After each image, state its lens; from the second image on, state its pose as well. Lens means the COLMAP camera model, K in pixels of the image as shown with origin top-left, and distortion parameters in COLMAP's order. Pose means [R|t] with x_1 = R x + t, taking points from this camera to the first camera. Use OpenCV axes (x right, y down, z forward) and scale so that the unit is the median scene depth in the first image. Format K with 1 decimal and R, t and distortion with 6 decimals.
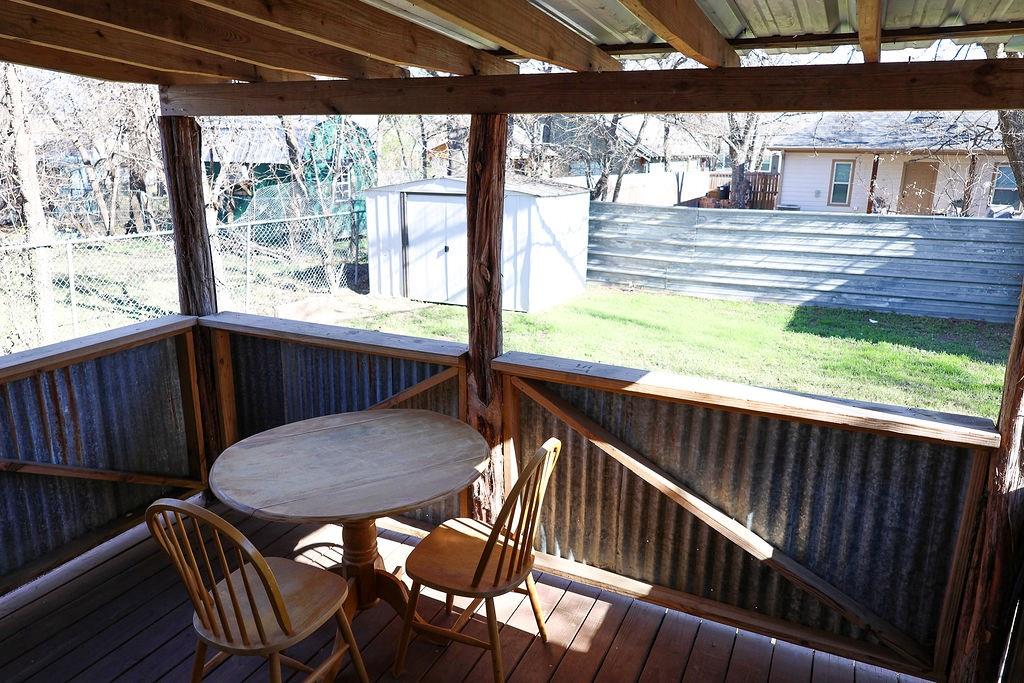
lens RADIAL K [[720.4, 0, 512.0], [0, 720.4, 341.5], [0, 0, 1]] dist [0.011157, 0.000648]
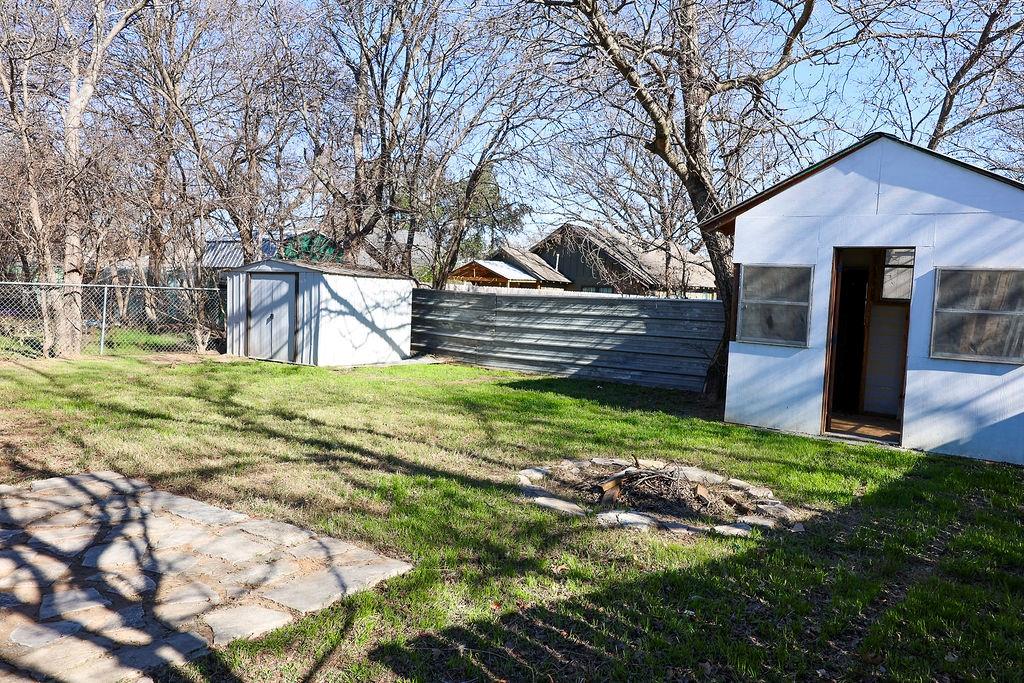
lens RADIAL K [[720.4, 0, 512.0], [0, 720.4, 341.5], [0, 0, 1]] dist [0.011157, 0.000648]
pose [[0.975546, 0.036144, -0.216805, 0.571067], [-0.079638, 0.977489, -0.195380, 0.123976], [0.204863, 0.207868, 0.956463, -0.106650]]
